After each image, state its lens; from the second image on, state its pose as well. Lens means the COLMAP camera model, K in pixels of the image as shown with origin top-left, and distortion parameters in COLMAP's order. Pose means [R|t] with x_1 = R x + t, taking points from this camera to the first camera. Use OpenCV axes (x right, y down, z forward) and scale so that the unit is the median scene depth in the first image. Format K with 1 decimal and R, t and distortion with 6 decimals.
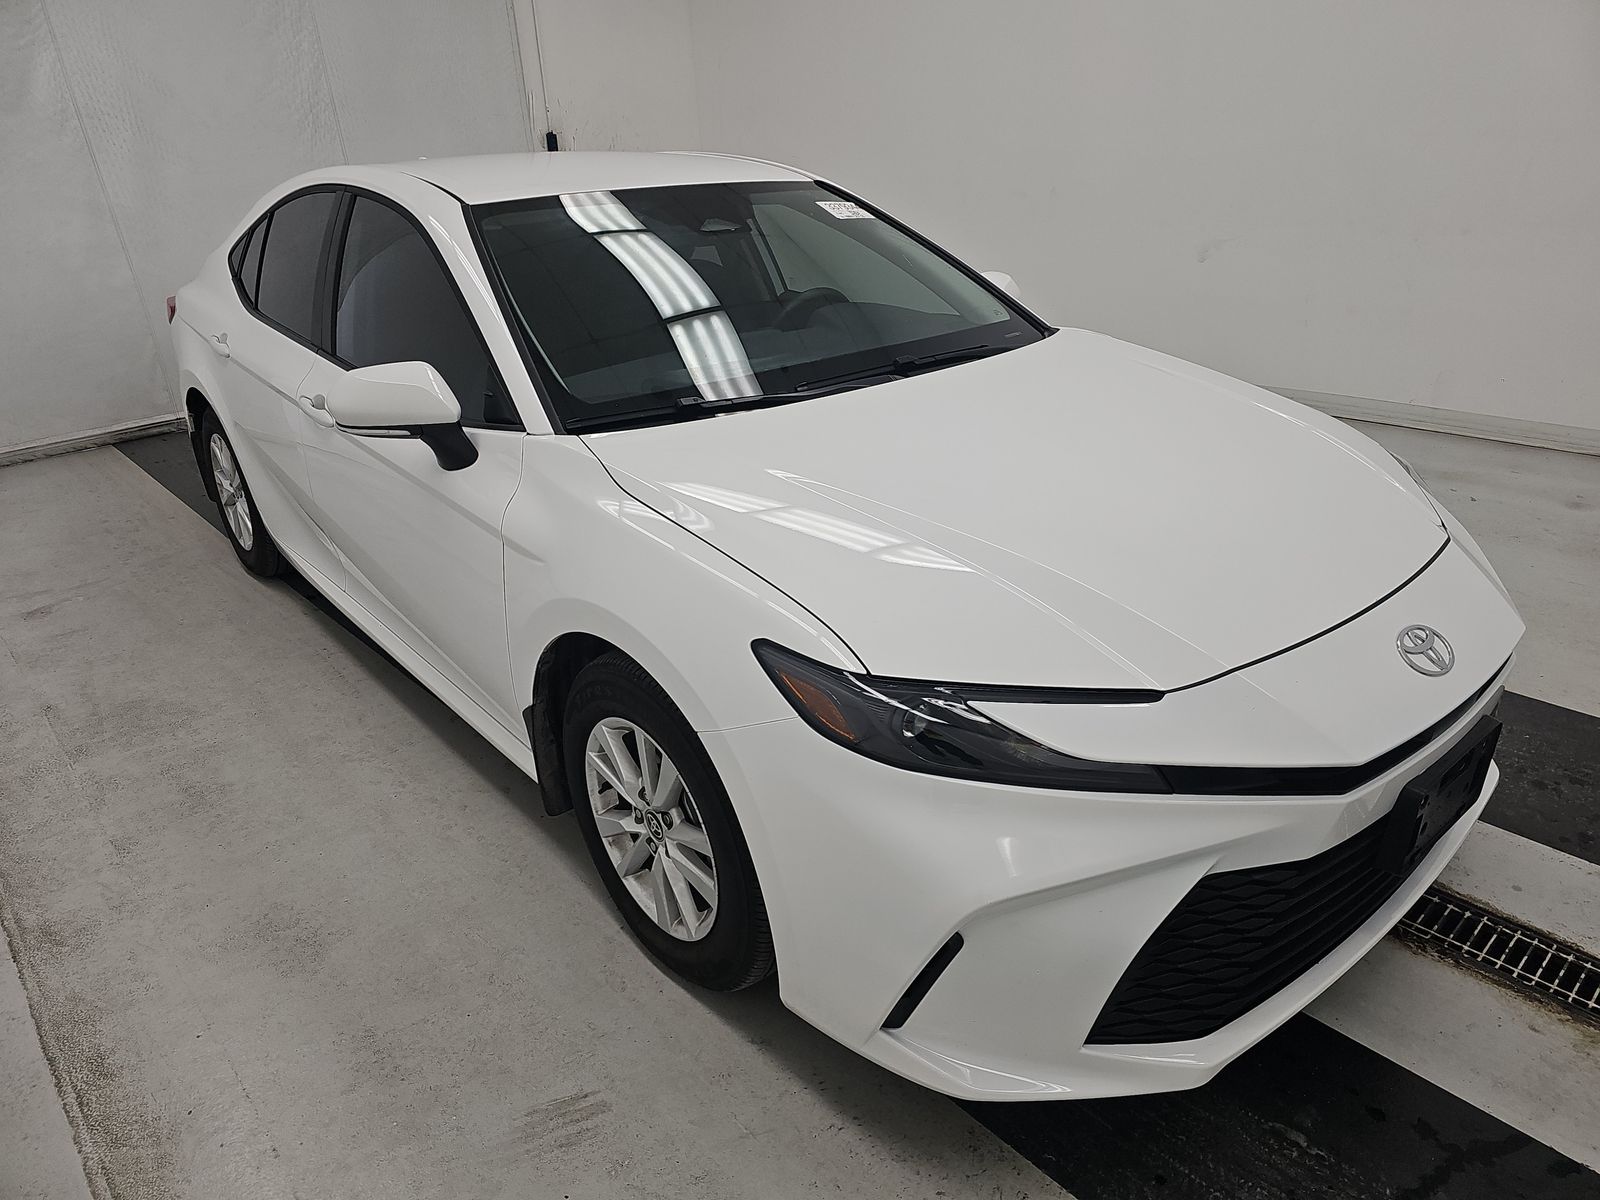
lens RADIAL K [[1057.6, 0, 800.0], [0, 1057.6, 600.0], [0, 0, 1]] dist [0.057287, -0.052993]
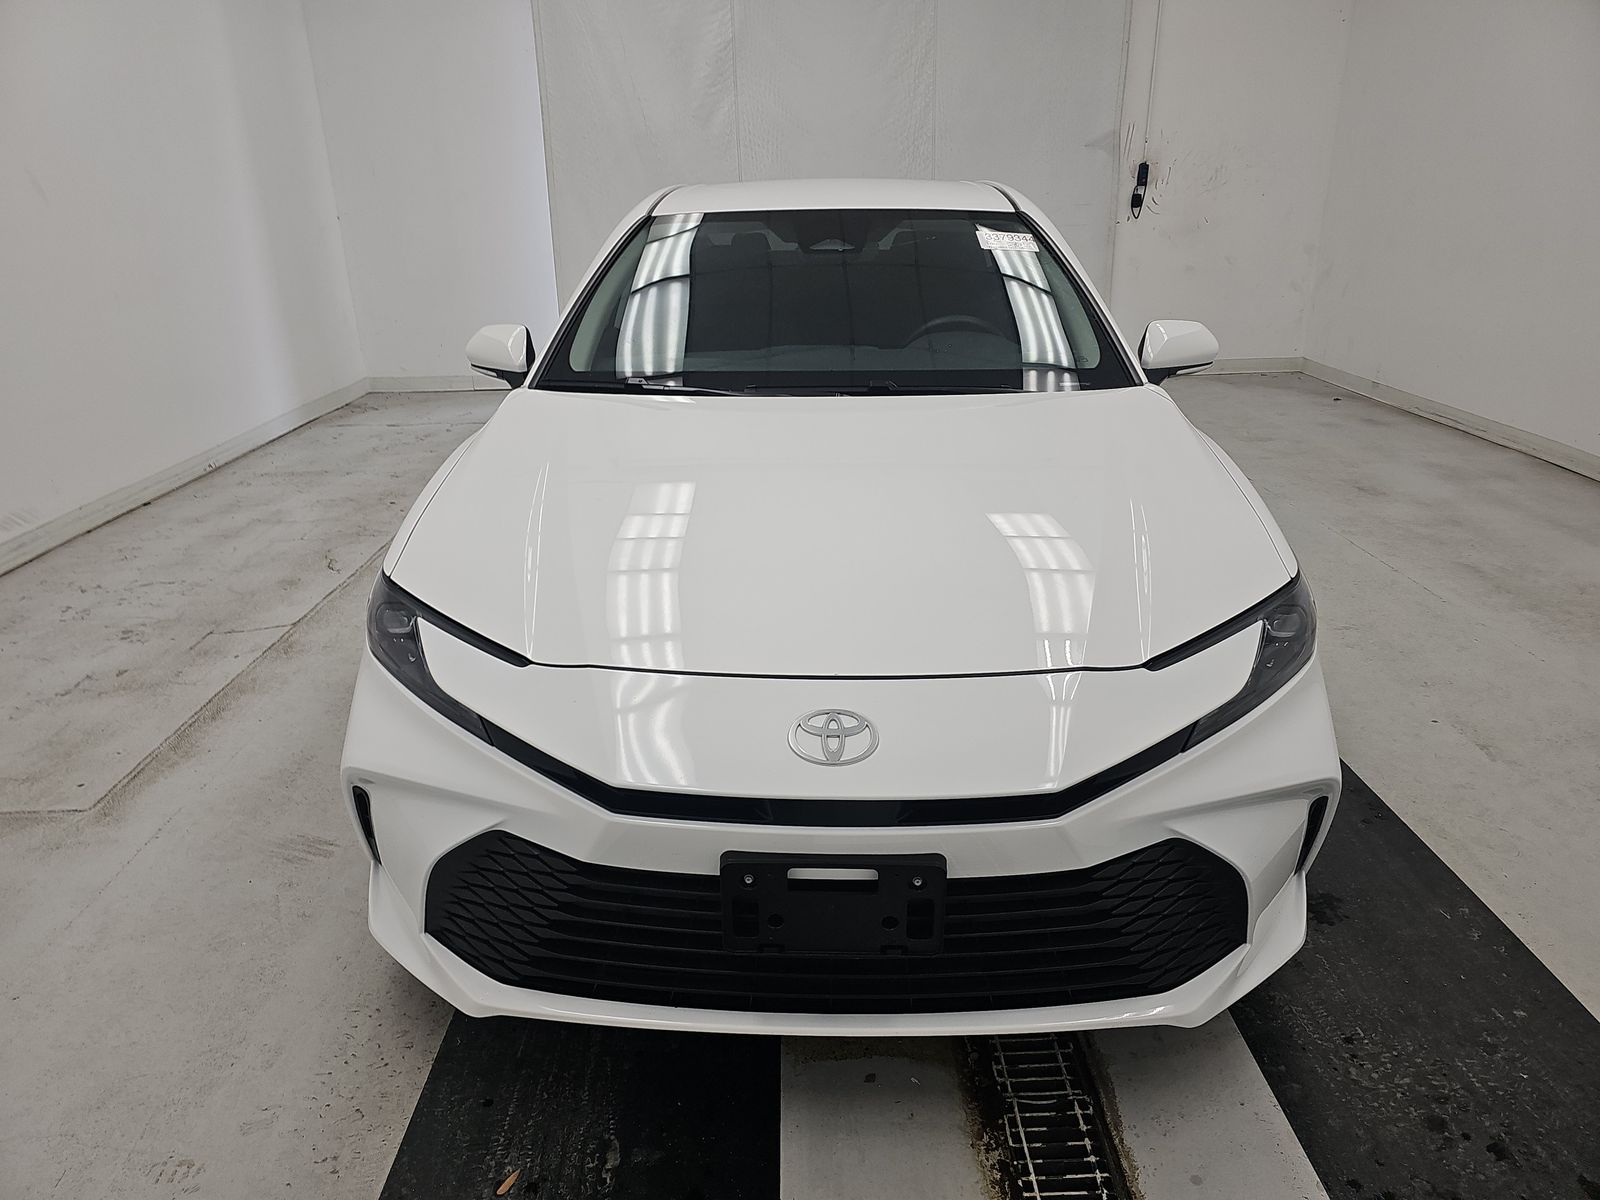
lens RADIAL K [[1057.6, 0, 800.0], [0, 1057.6, 600.0], [0, 0, 1]] dist [0.057287, -0.052993]
pose [[0.738143, 0.270198, -0.618173, 0.830617], [-0.285274, 0.955353, 0.076938, -0.095742], [0.611362, 0.119558, 0.782267, 0.206094]]
